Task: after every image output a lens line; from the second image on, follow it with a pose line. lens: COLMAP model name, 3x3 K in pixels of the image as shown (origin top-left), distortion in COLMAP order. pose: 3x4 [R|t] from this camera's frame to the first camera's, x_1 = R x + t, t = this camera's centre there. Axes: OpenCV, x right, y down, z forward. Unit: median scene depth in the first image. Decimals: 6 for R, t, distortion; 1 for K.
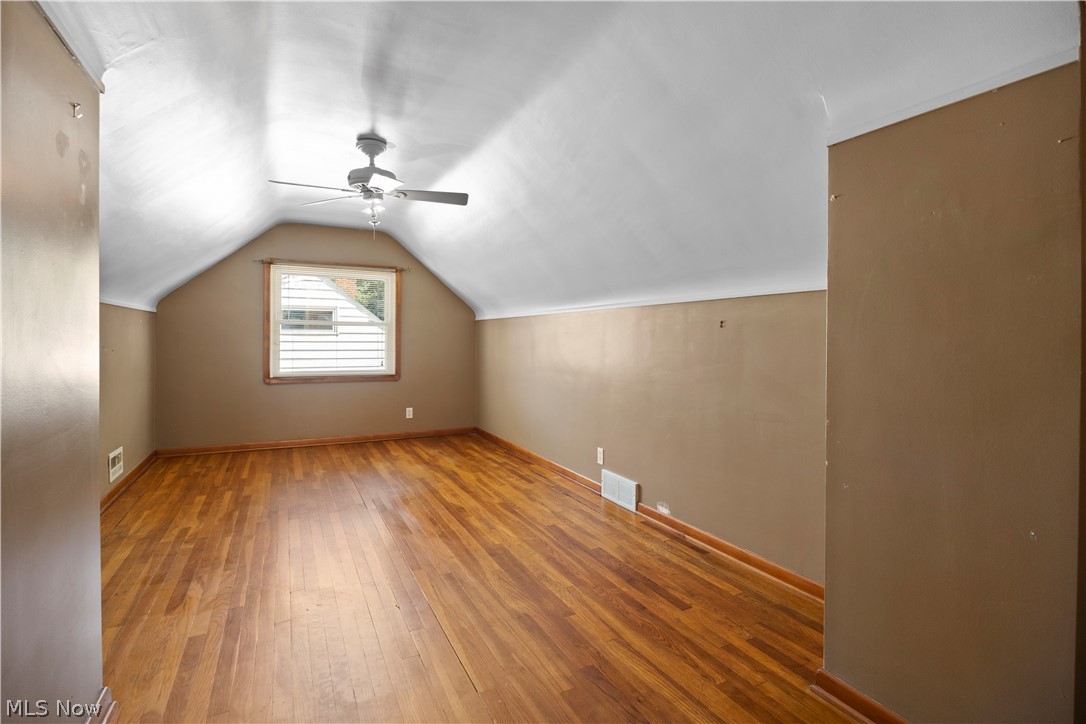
lens RADIAL K [[509.7, 0, 539.9], [0, 509.7, 355.4], [0, 0, 1]] dist [-0.018061, 0.000294]
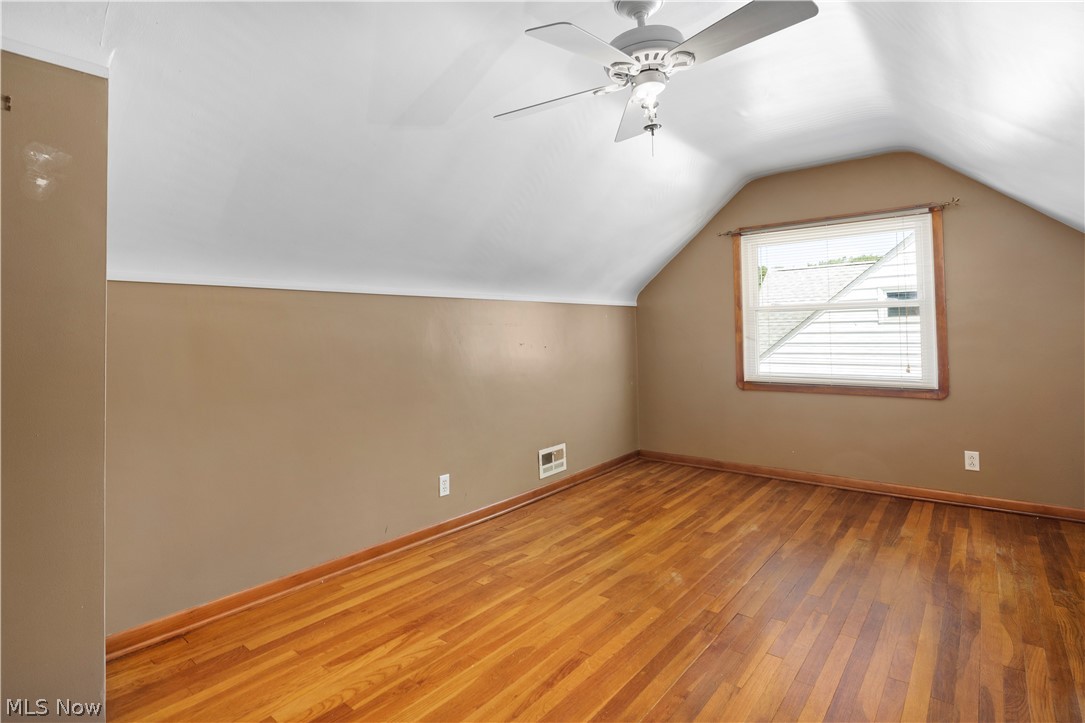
lens RADIAL K [[538.3, 0, 547.4], [0, 538.3, 320.2], [0, 0, 1]] dist [-0.019075, 0.001205]
pose [[0.405656, -0.037821, -0.913243, 0.134858], [-0.007865, 0.998962, -0.044865, -0.014180], [0.913992, 0.025383, 0.404938, 0.532752]]
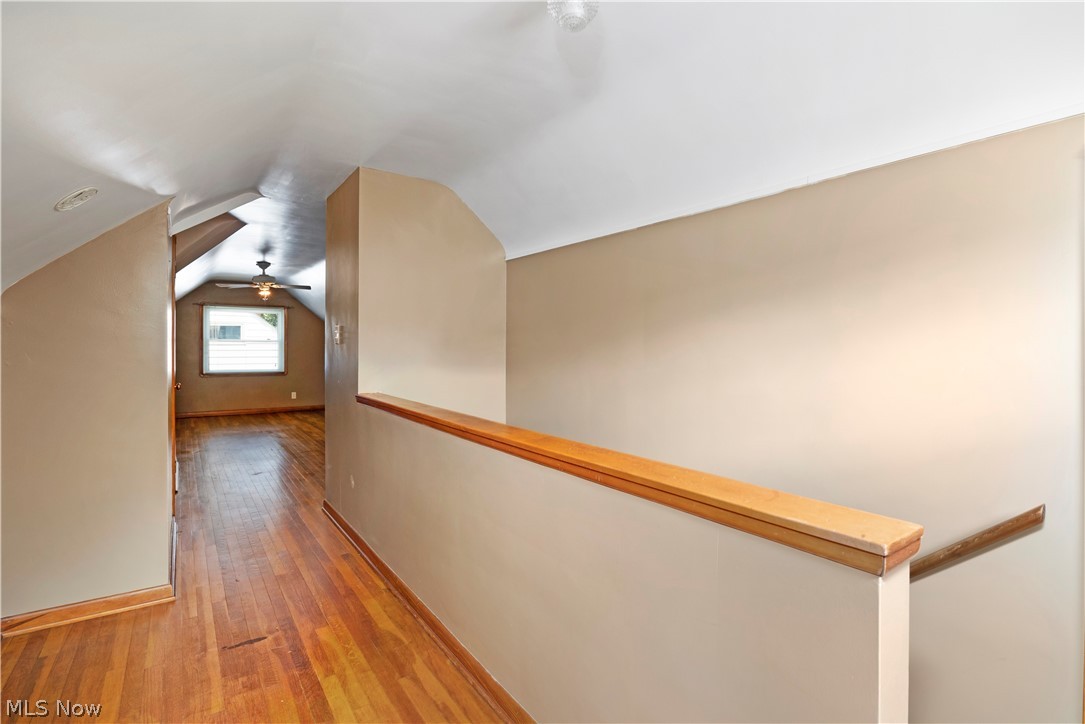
lens RADIAL K [[509.2, 0, 545.5], [0, 509.2, 360.9], [0, 0, 1]] dist [-0.018061, 0.000294]
pose [[0.987276, -0.004077, 0.158966, 0.435801], [0.004596, 0.999985, -0.002897, 0.016195], [-0.158952, 0.003591, 0.987280, -1.131183]]
